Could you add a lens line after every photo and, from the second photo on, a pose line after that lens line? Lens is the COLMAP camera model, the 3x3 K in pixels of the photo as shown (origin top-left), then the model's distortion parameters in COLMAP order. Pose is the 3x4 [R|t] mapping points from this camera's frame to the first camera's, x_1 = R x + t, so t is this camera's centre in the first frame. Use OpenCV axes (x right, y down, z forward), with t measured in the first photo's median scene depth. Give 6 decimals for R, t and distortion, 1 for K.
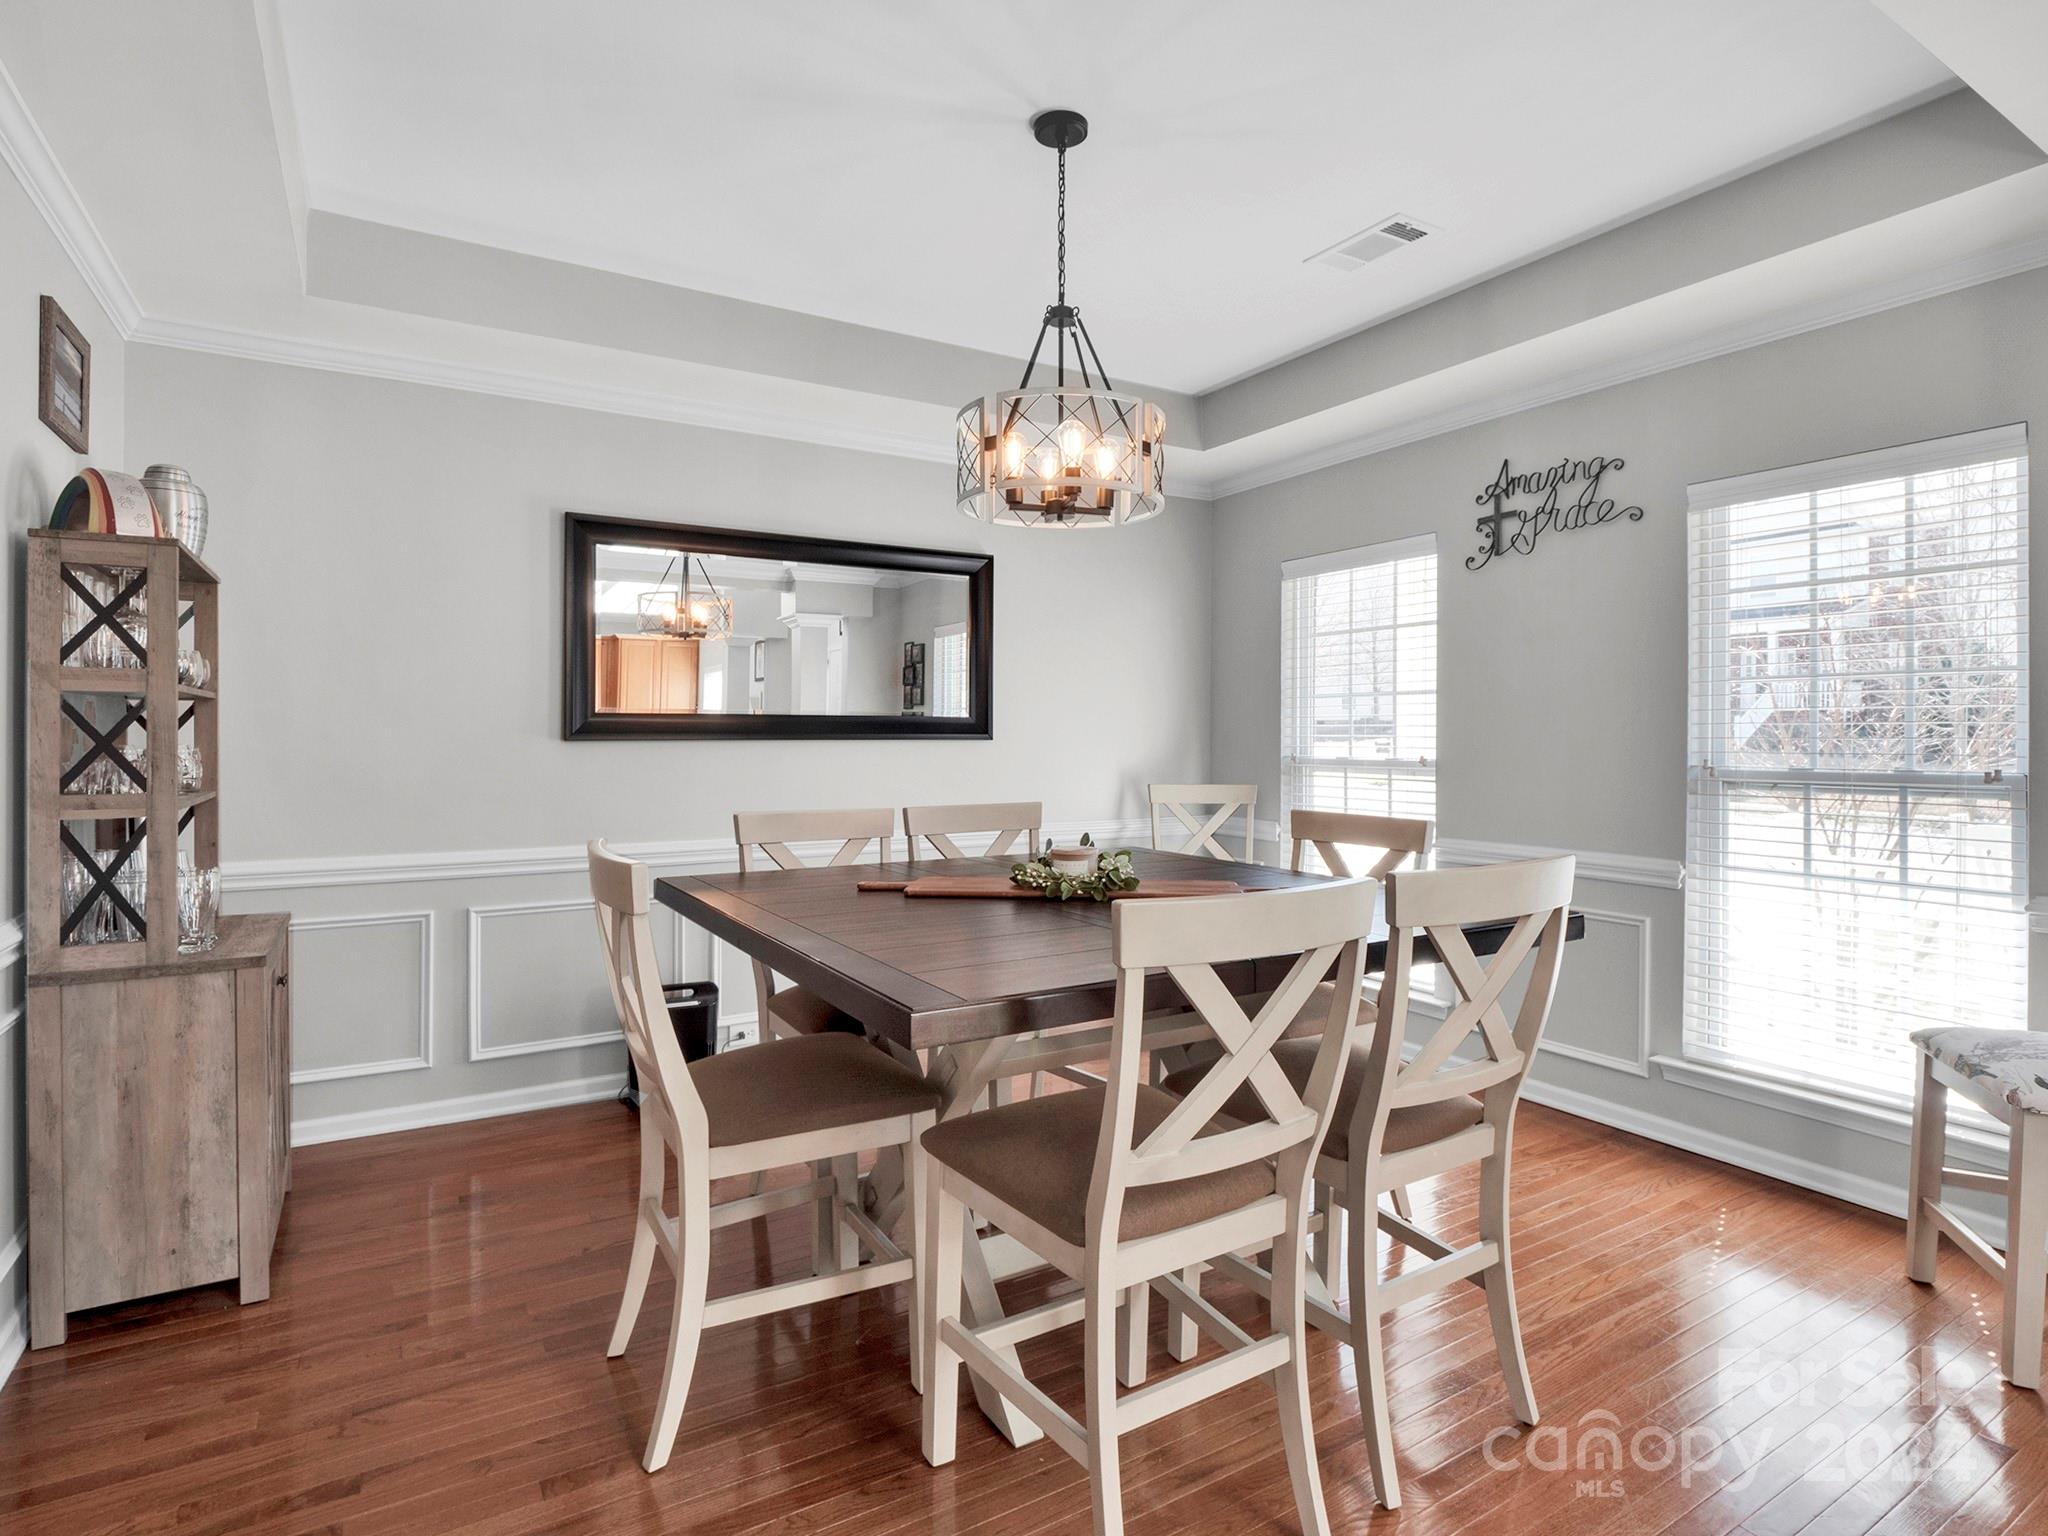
lens RADIAL K [[1033.4, 0, 1026.5], [0, 1033.4, 738.4], [0, 0, 1]] dist [-0.009358, -0.002158]
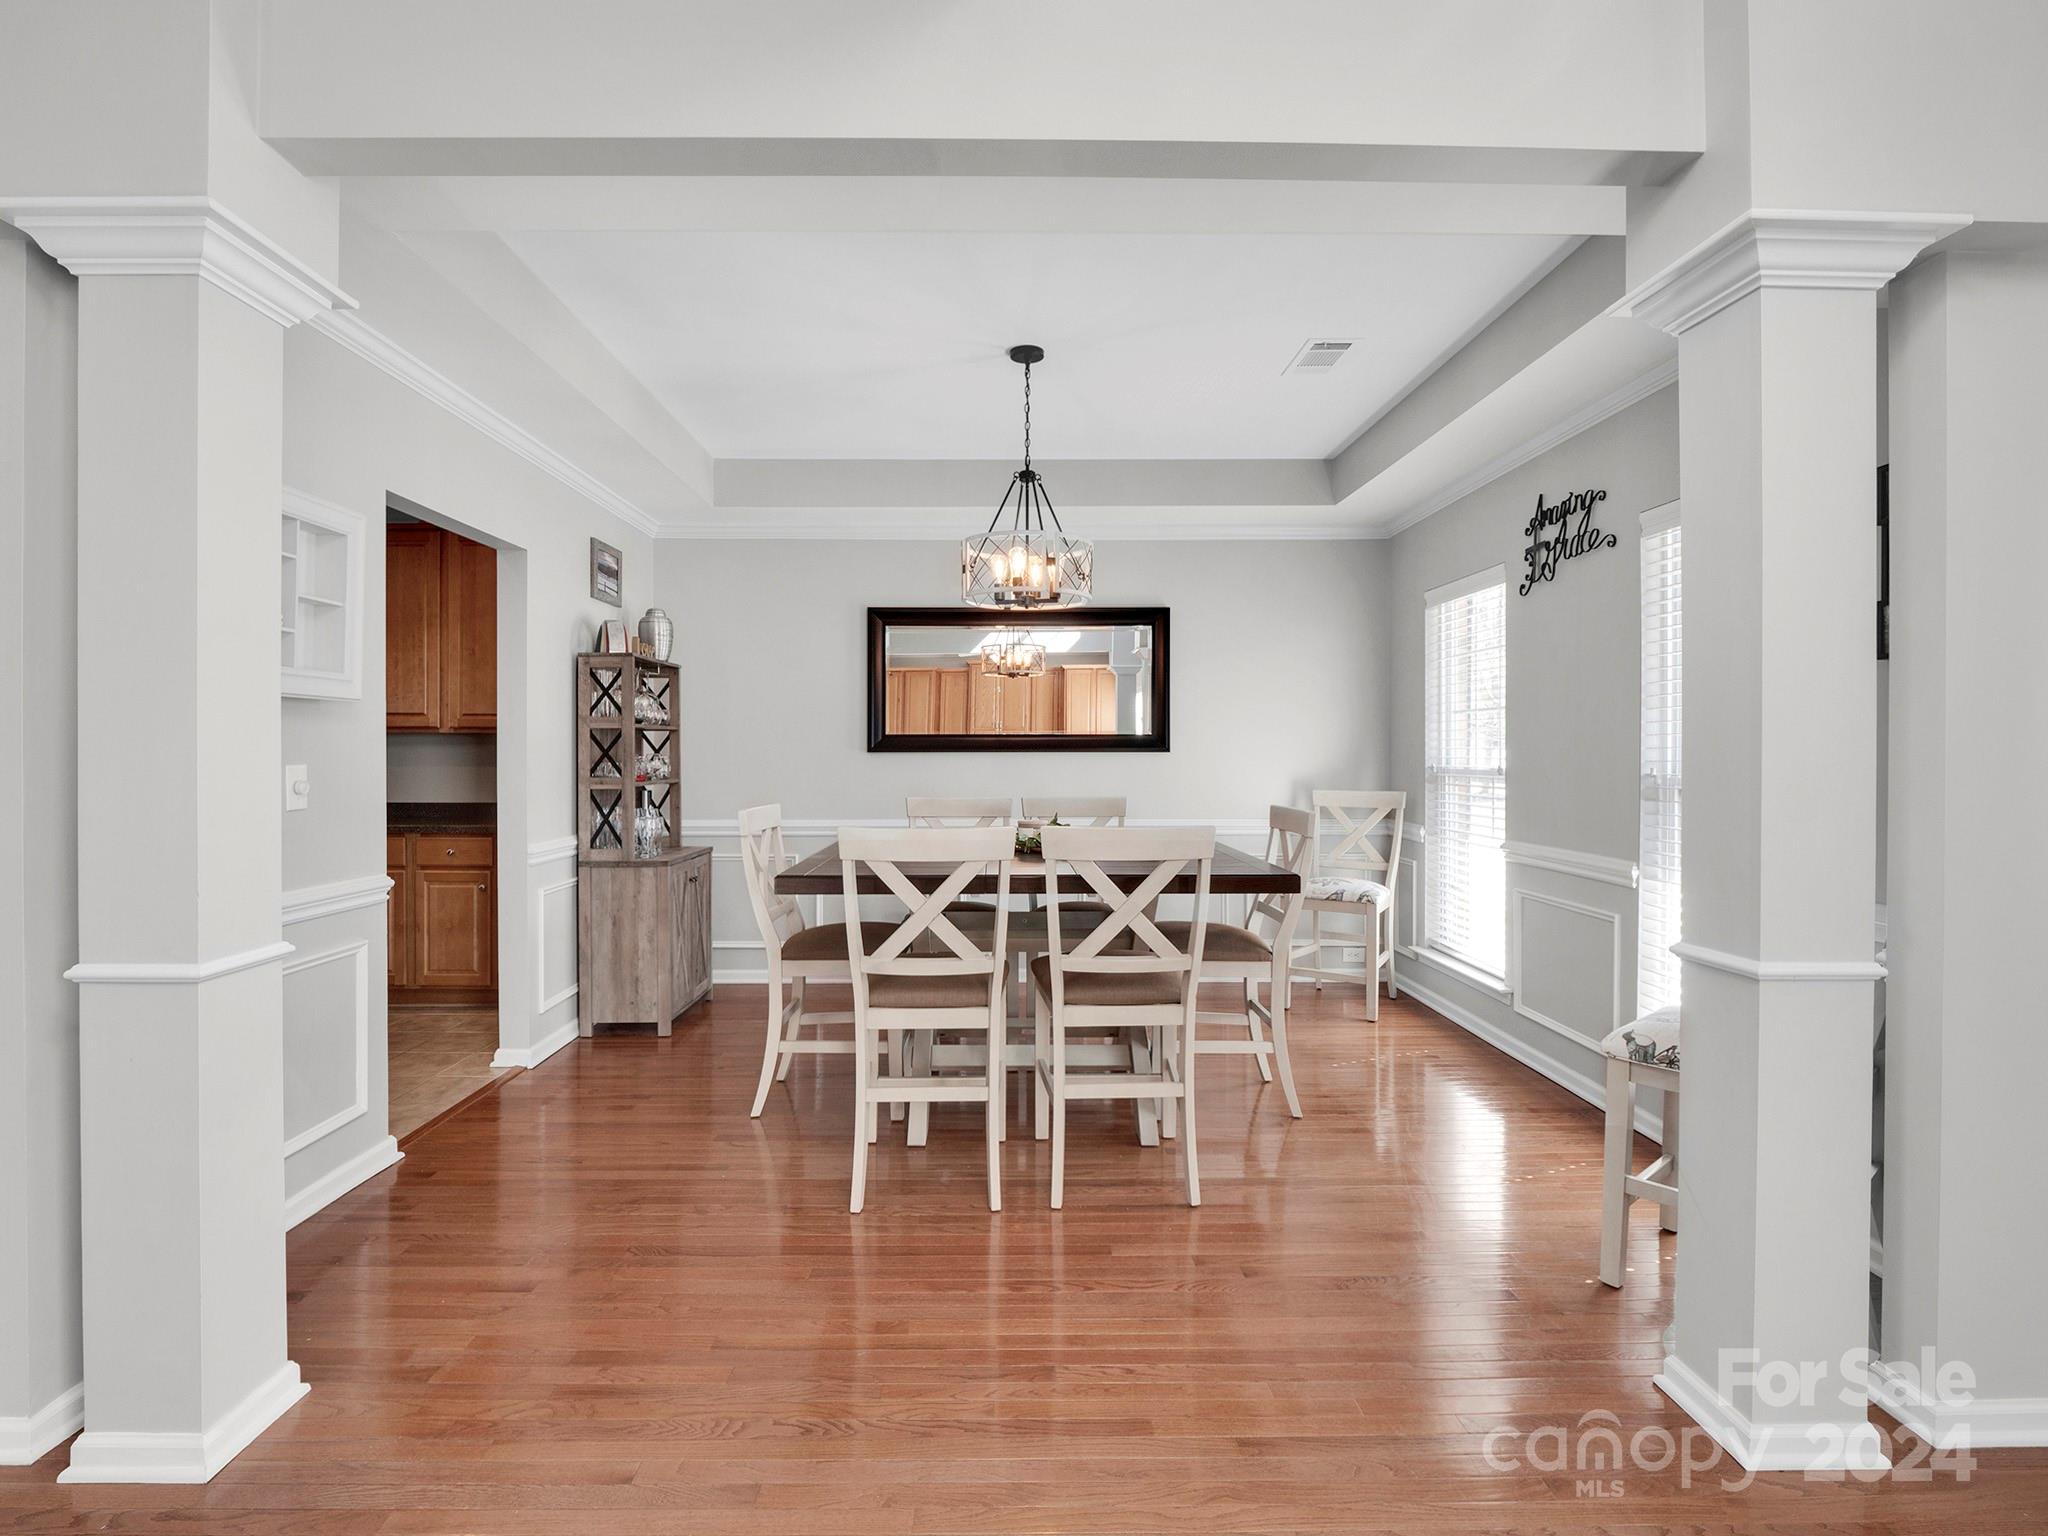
lens RADIAL K [[1033.4, 0, 1016.9], [0, 1033.4, 754.9], [0, 0, 1]] dist [-0.009358, -0.002158]
pose [[0.854069, -0.000063, -0.520160, 0.643975], [0.000379, 1.000000, 0.000502, 0.005733], [0.520160, -0.000625, 0.854068, -0.256773]]
